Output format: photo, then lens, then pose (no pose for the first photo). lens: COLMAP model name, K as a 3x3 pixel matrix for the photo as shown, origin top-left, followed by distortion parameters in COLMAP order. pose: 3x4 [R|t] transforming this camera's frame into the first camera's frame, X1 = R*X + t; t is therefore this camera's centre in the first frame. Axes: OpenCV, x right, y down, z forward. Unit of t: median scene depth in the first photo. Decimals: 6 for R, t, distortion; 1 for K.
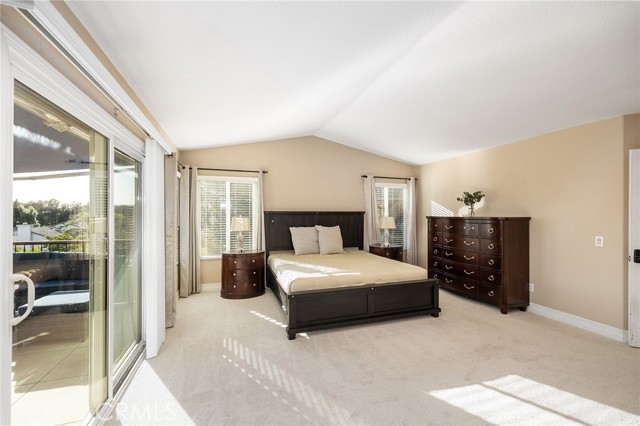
lens RADIAL K [[266.9, 0, 316.1], [0, 266.9, 214.3], [0, 0, 1]] dist [0.001074, 0.000386]
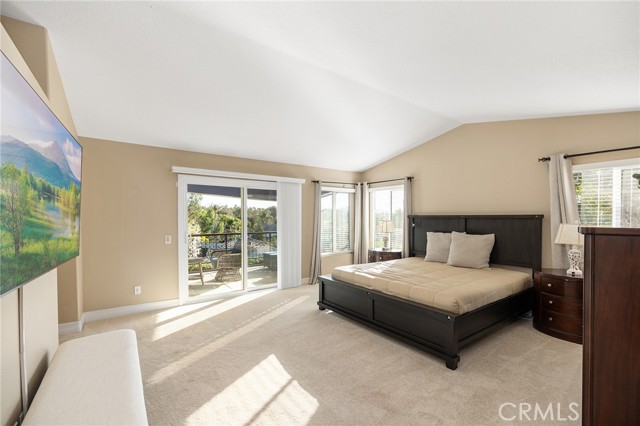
lens RADIAL K [[275.6, 0, 315.2], [0, 275.6, 208.7], [0, 0, 1]] dist [0.000959, 0.000223]
pose [[0.296477, -0.024779, -0.954719, 0.818178], [-0.000350, 0.999660, -0.026054, -0.009727], [0.955040, 0.008058, 0.296367, 0.354628]]
